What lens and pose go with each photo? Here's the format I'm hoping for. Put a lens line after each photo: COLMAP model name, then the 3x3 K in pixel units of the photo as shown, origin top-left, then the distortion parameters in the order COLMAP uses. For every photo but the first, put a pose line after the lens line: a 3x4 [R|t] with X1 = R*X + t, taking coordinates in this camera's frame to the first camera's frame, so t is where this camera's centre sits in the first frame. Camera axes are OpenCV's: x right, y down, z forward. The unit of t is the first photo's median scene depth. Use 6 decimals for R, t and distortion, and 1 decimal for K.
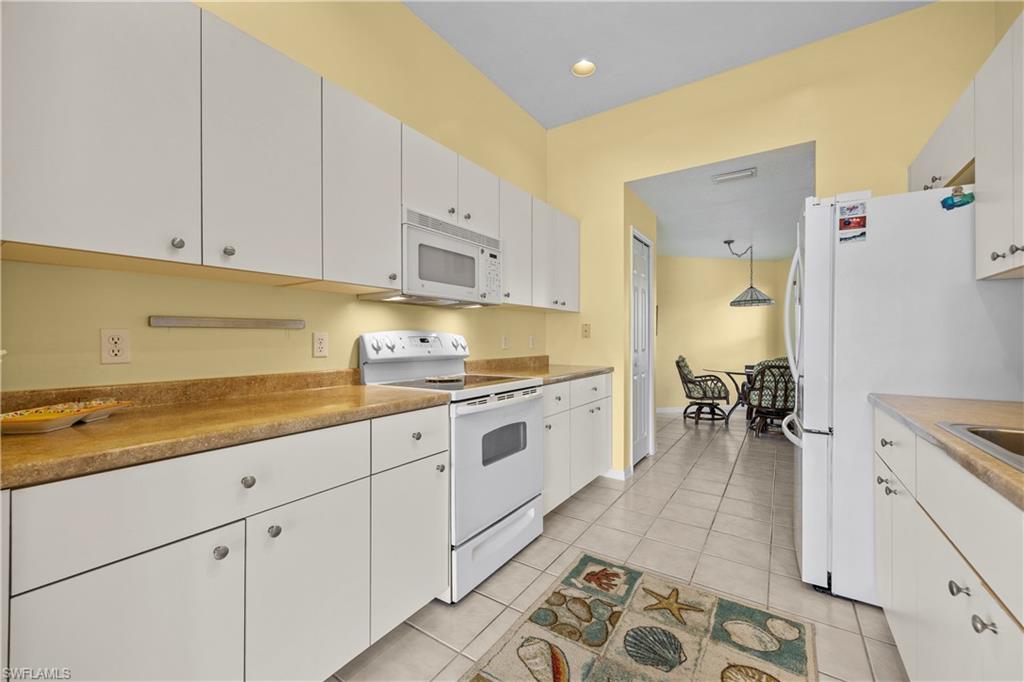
lens RADIAL K [[403.9, 0, 516.9], [0, 403.9, 335.0], [0, 0, 1]] dist [-0.000402, 0.000047]
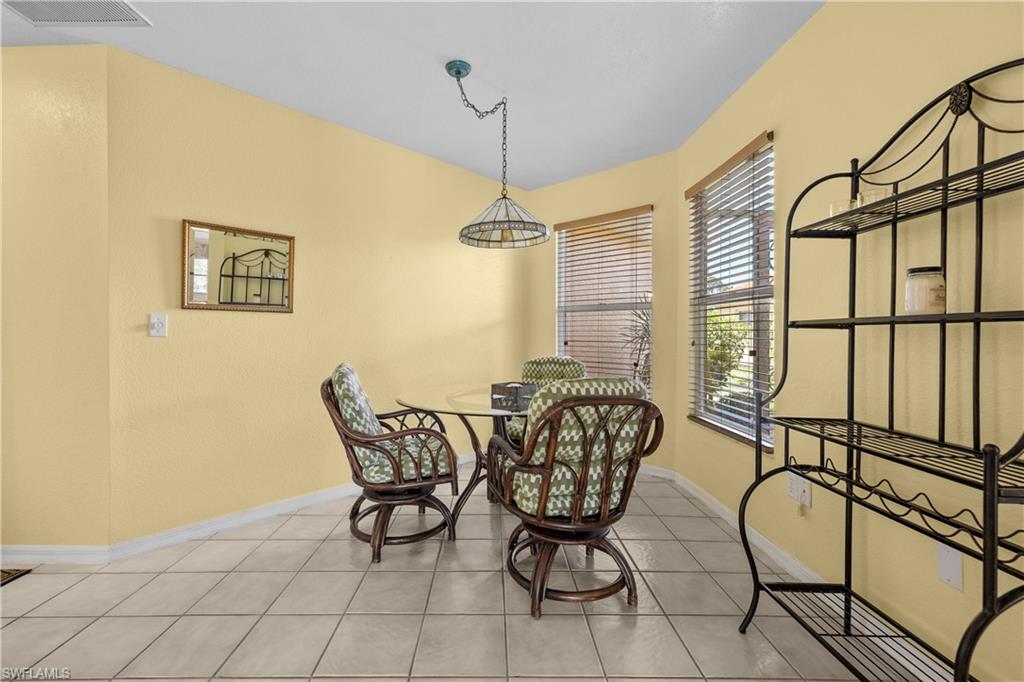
lens RADIAL K [[414.3, 0, 514.2], [0, 414.3, 329.5], [0, 0, 1]] dist [-0.000582, -0.000002]
pose [[0.803180, -0.003252, 0.595728, 0.374509], [-0.001641, 0.999969, 0.007672, 0.018390], [-0.595734, -0.007140, 0.803150, 0.730751]]
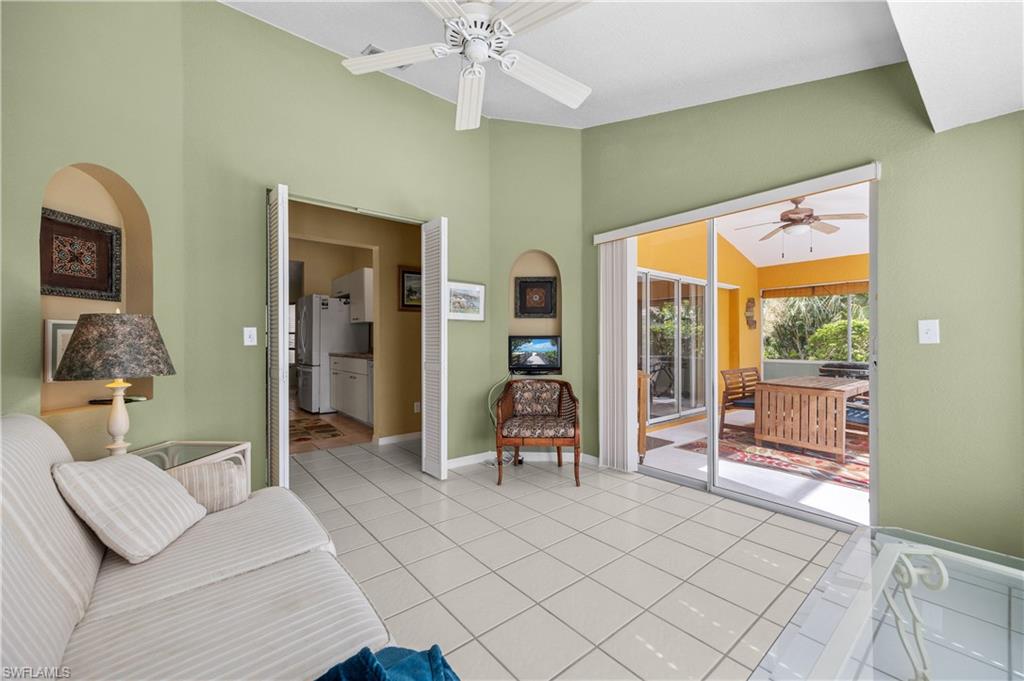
lens RADIAL K [[403.9, 0, 516.9], [0, 403.9, 334.5], [0, 0, 1]] dist [-0.000402, 0.000047]
pose [[0.289941, 0.004045, 0.957036, -1.893972], [-0.000868, 0.999992, -0.003963, -0.006518], [-0.957044, 0.000318, 0.289942, -1.492172]]
